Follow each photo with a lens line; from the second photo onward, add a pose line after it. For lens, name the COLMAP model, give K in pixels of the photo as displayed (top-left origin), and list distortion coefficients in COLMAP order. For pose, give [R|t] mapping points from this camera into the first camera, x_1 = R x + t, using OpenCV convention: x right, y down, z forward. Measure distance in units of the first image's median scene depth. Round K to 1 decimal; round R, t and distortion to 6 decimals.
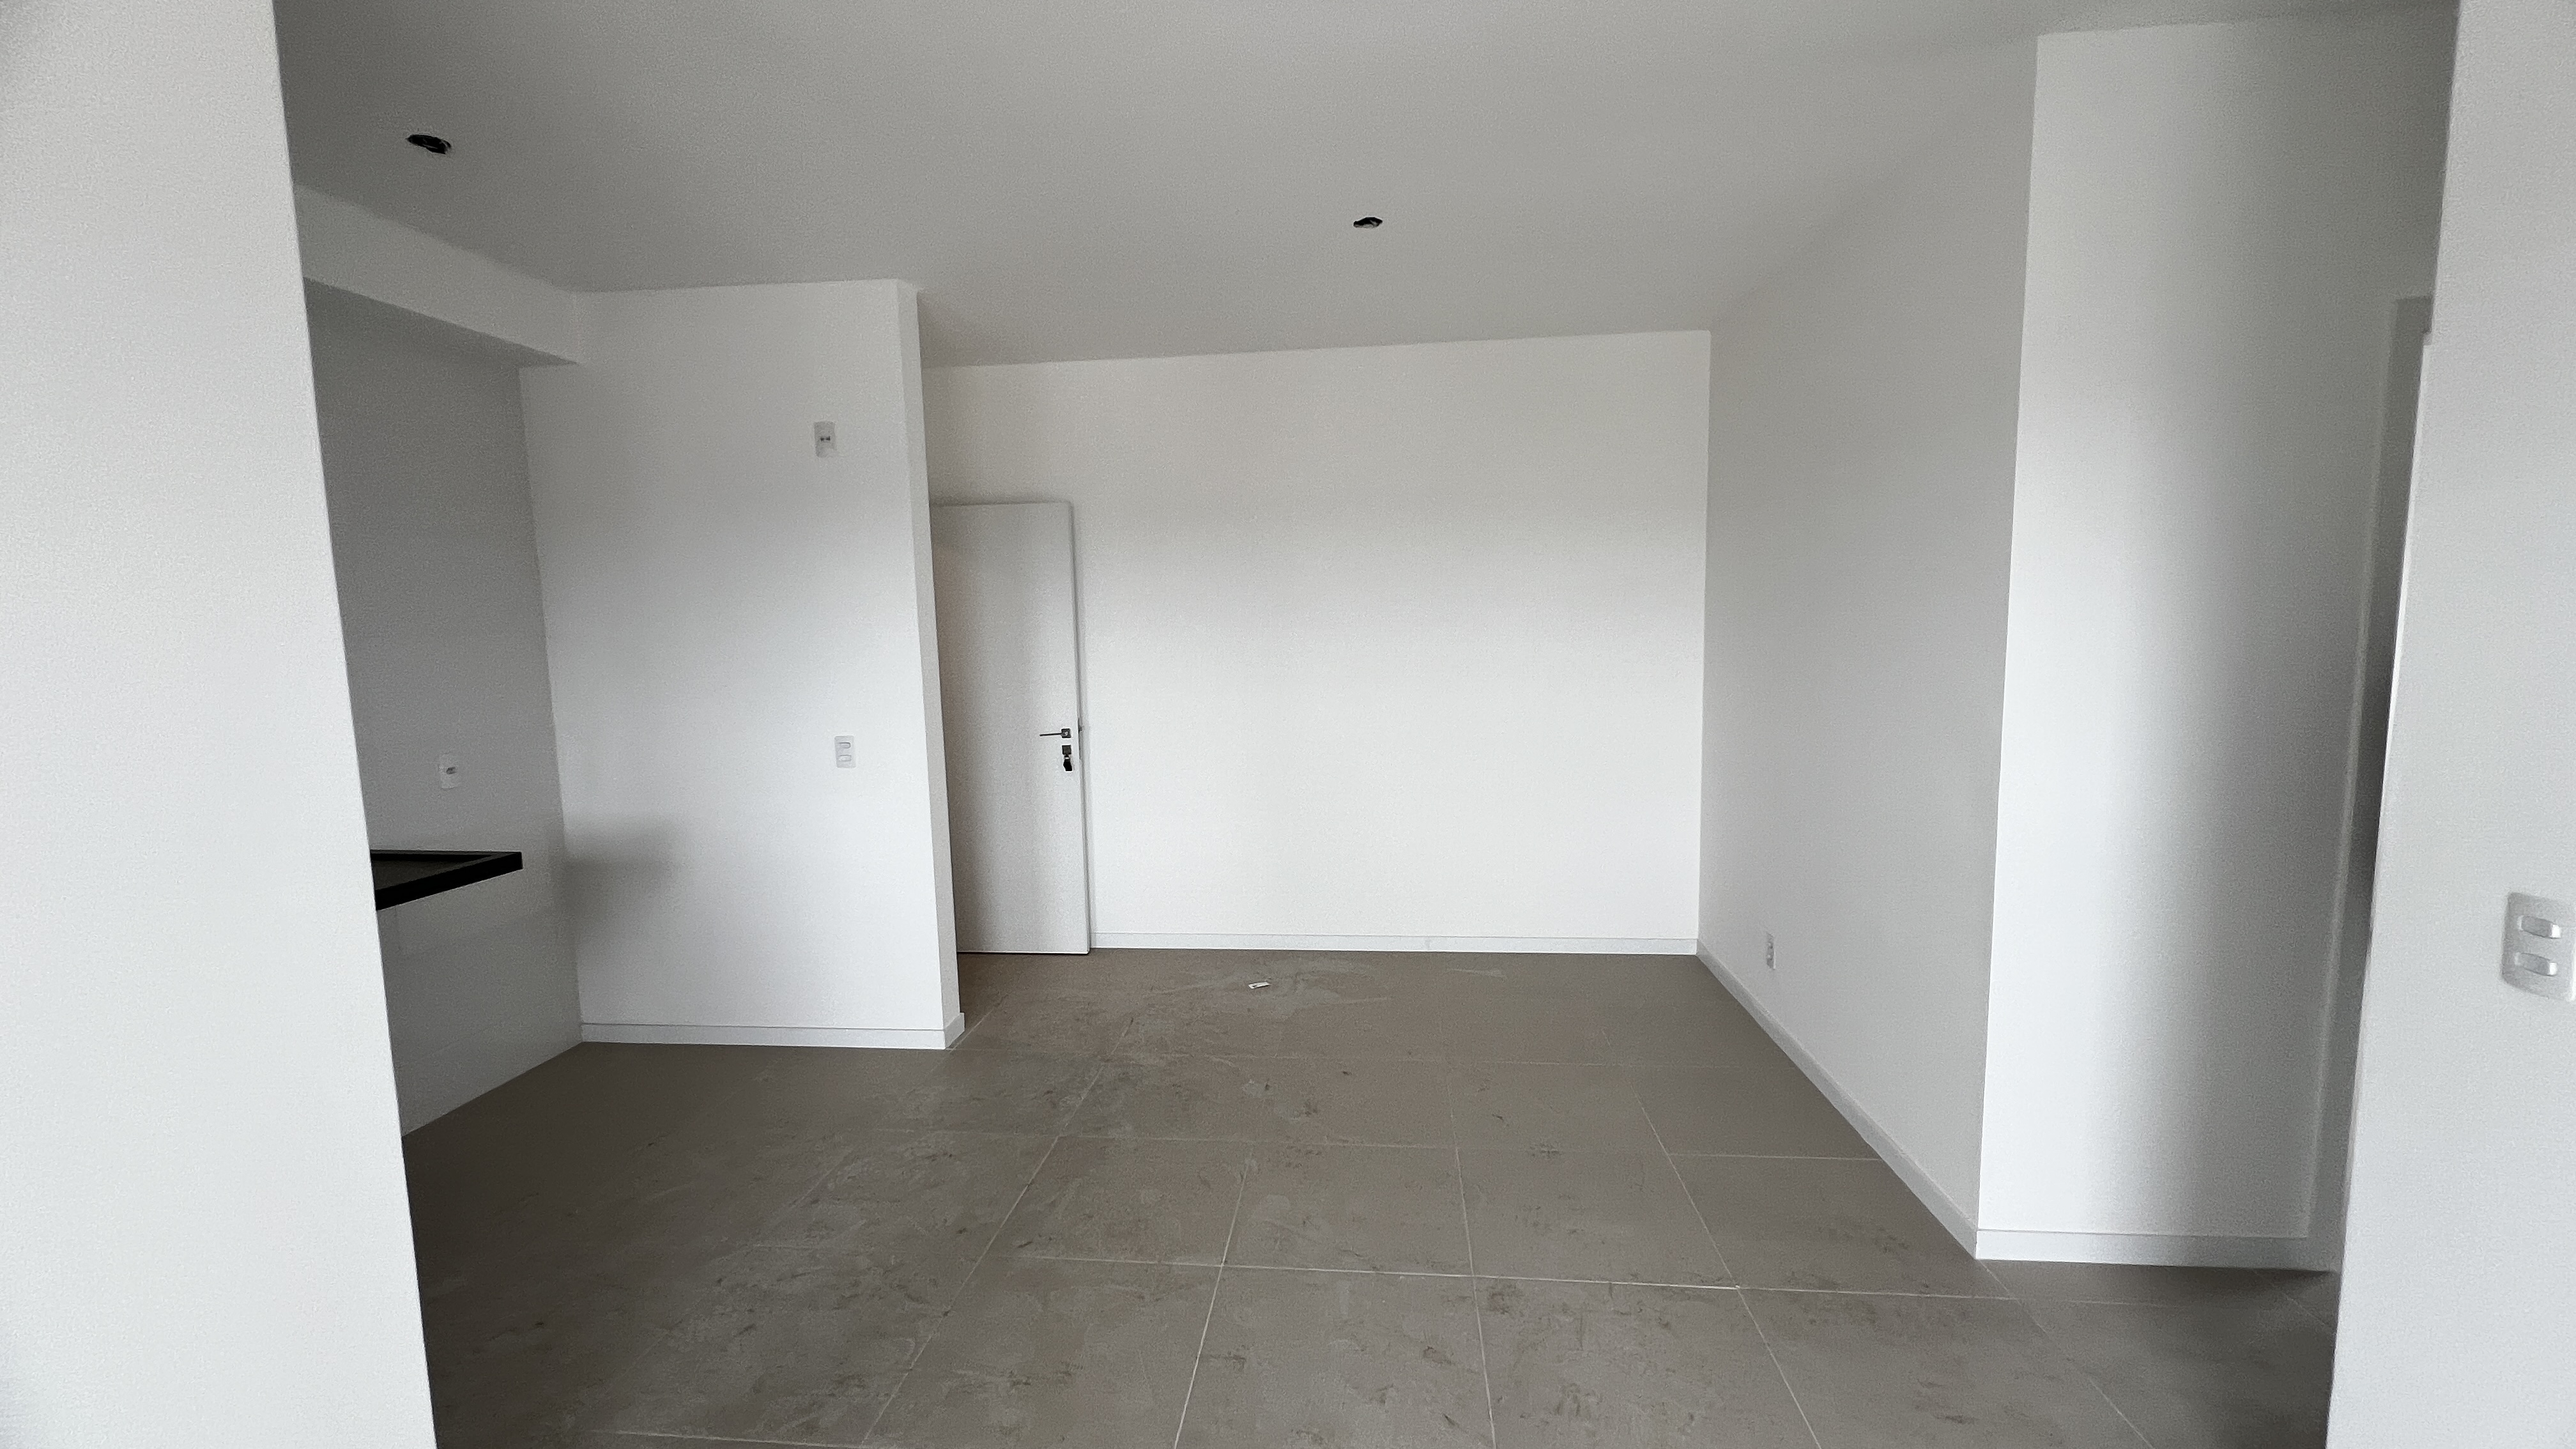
lens RADIAL K [[1024.3, 0, 1283.9], [0, 1024.3, 726.6], [0, 0, 1]] dist [-0.000776, -0.000455]
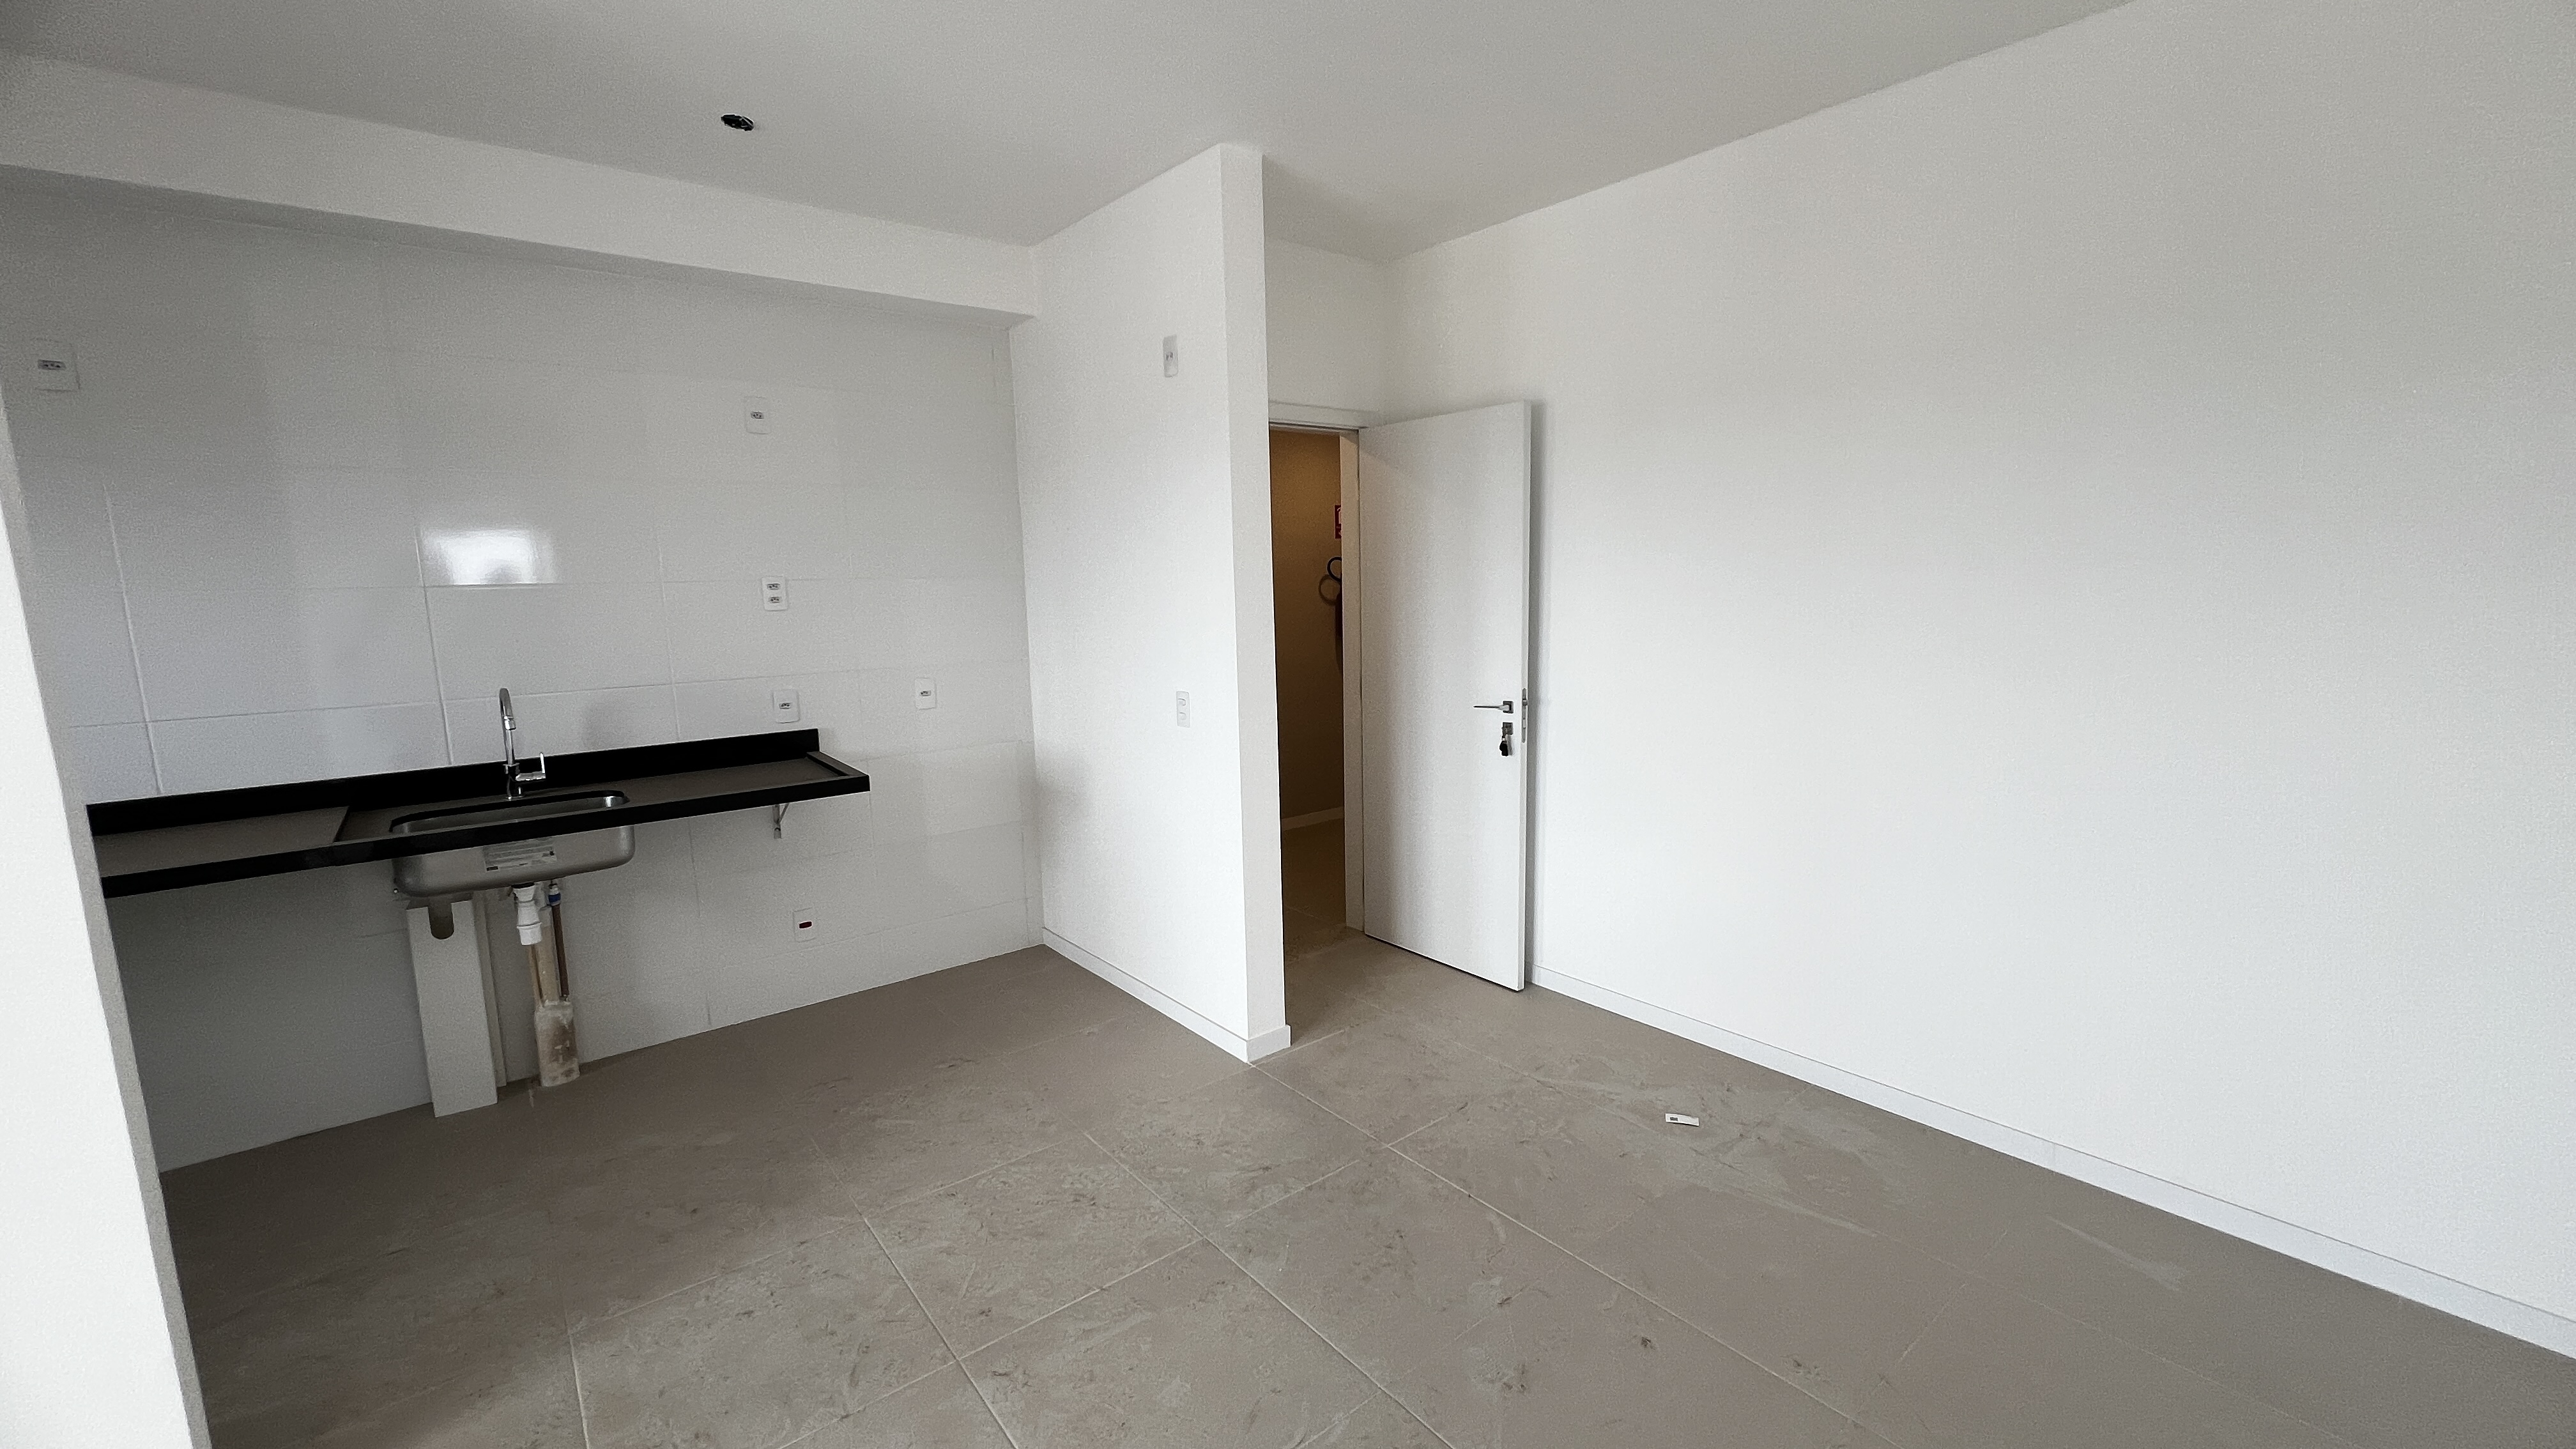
lens RADIAL K [[1028.4, 0, 1279.8], [0, 1028.4, 729.3], [0, 0, 1]] dist [-0.001293, -0.000162]
pose [[0.701727, 0.111092, -0.703731, 0.280480], [-0.065894, 0.993654, 0.091153, -0.047292], [0.709392, -0.017593, 0.704595, 0.435889]]
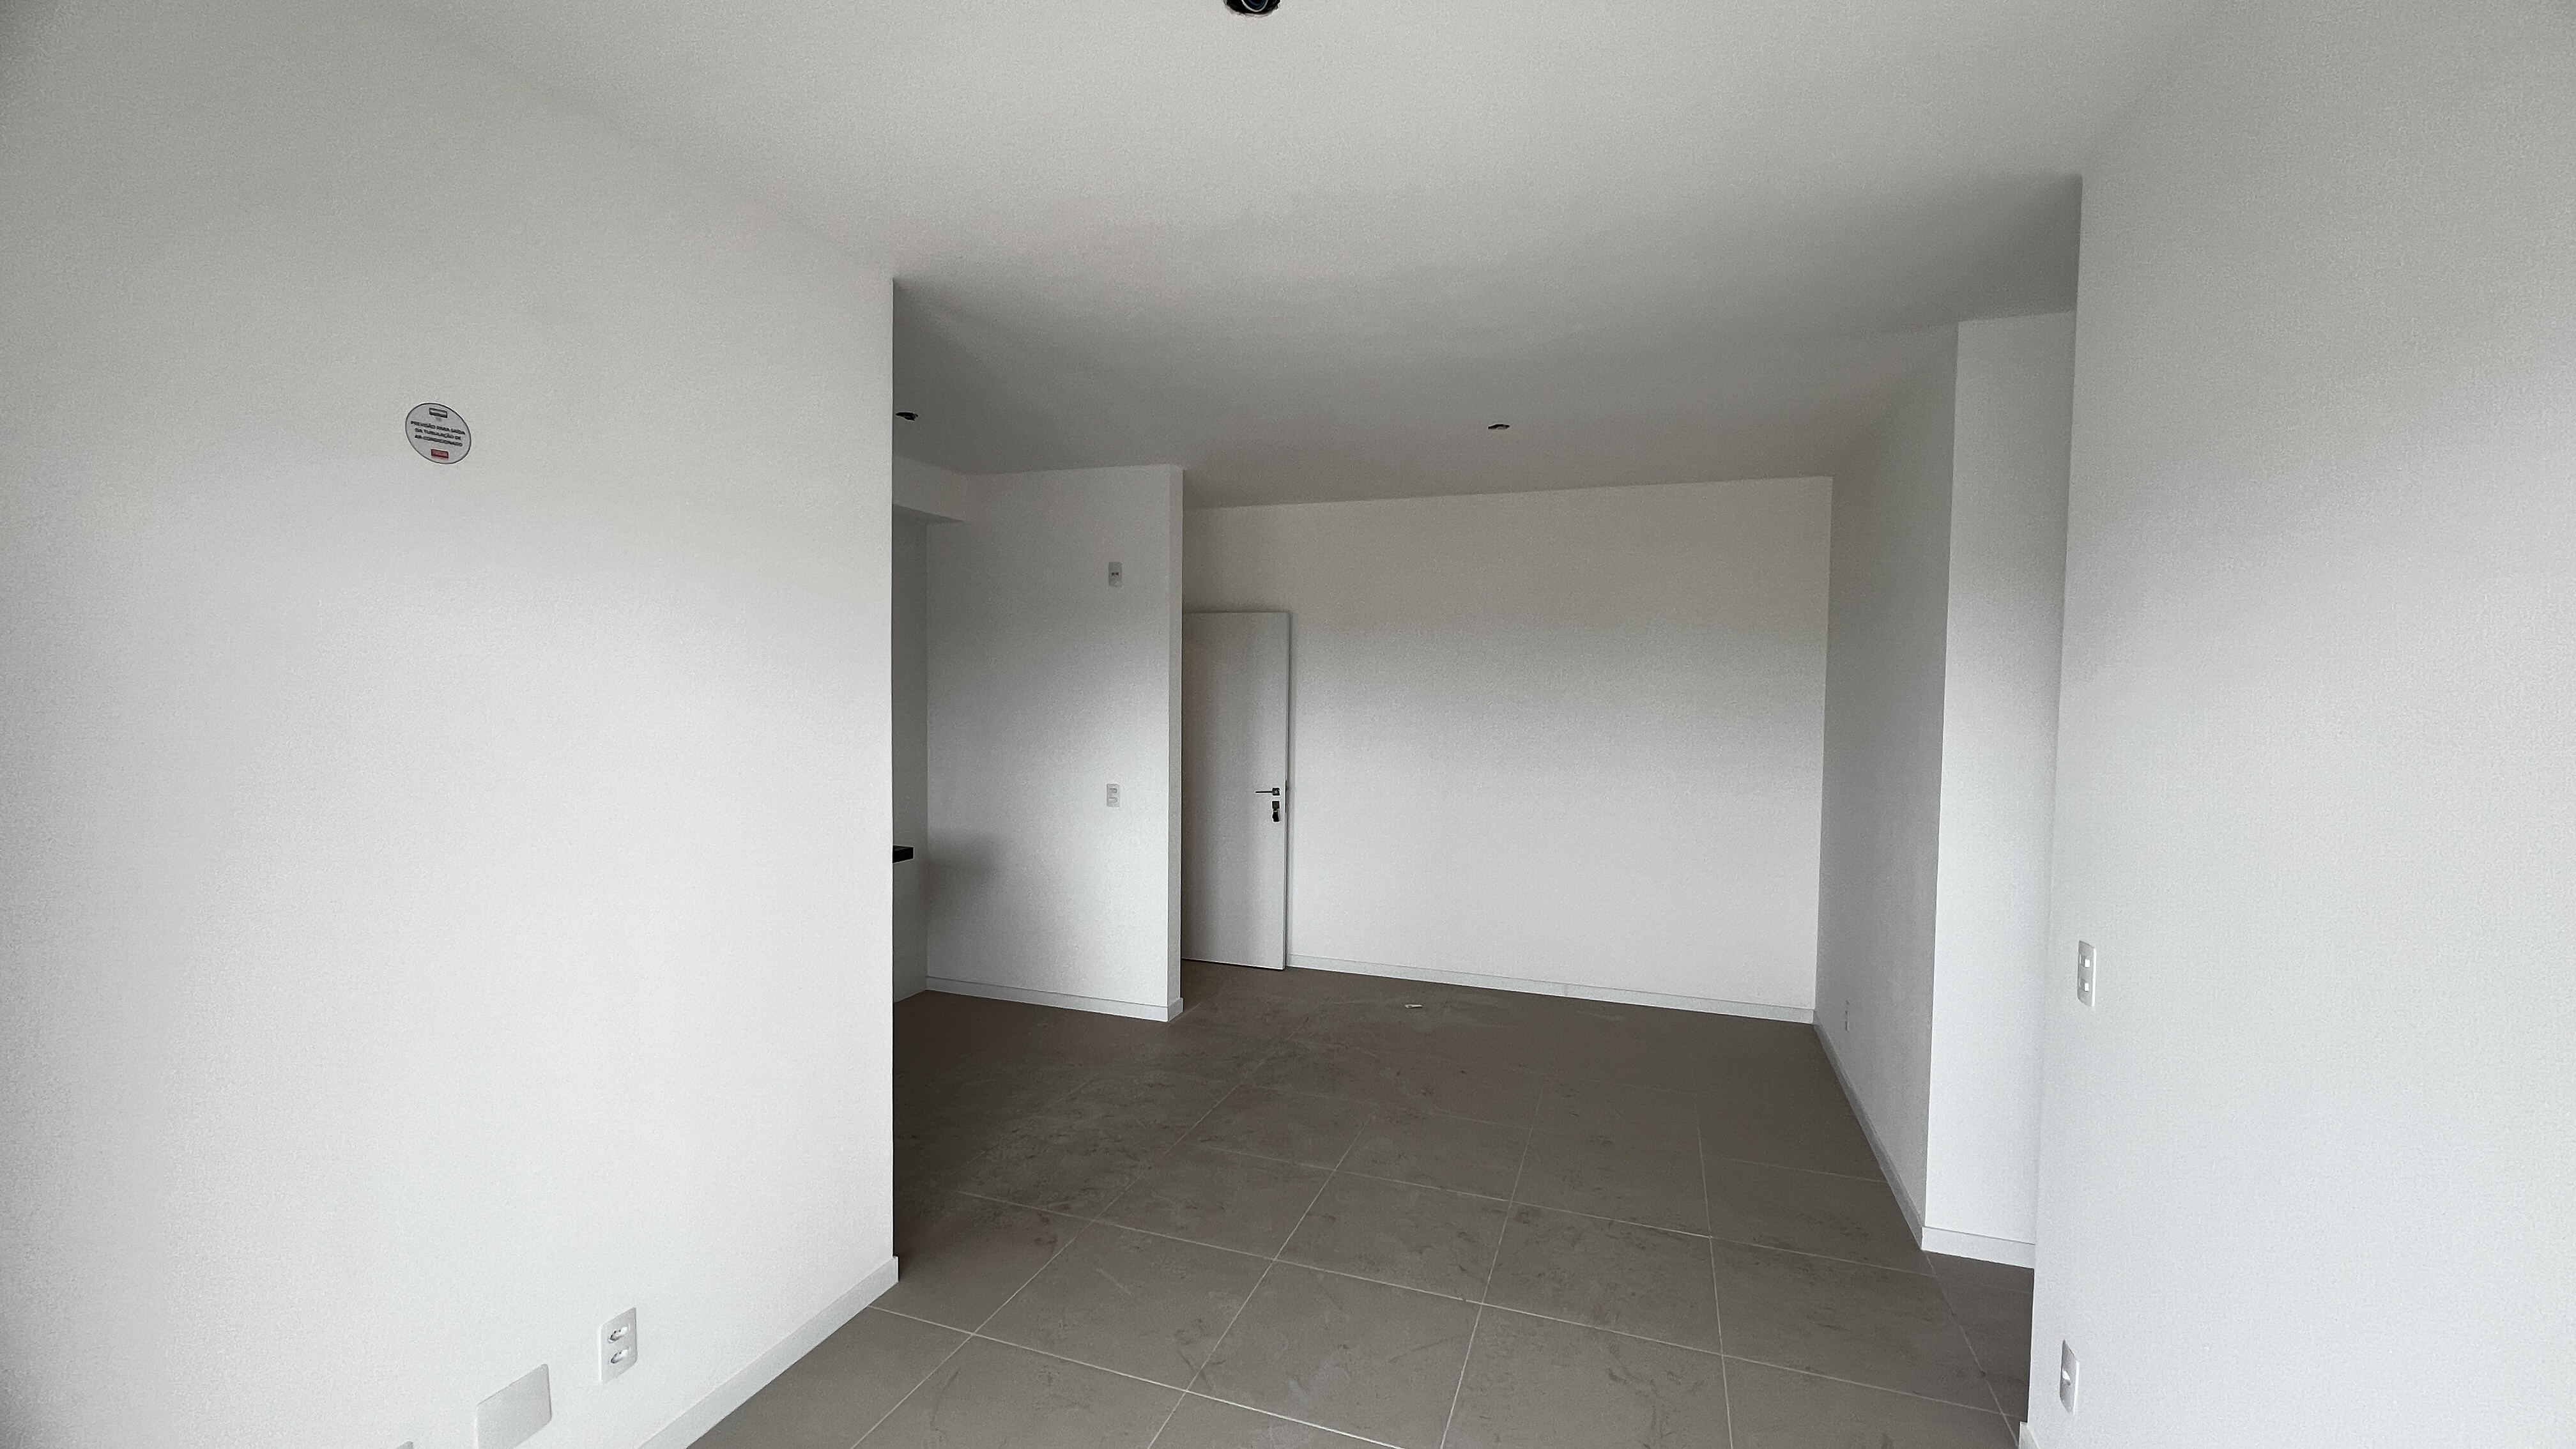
lens RADIAL K [[1024.3, 0, 1283.9], [0, 1024.3, 726.6], [0, 0, 1]] dist [-0.000776, -0.000455]
pose [[0.969781, 0.042876, -0.240180, 0.128234], [-0.058272, 0.996651, -0.057365, -0.002154], [0.236916, 0.069628, 0.969032, -0.302836]]
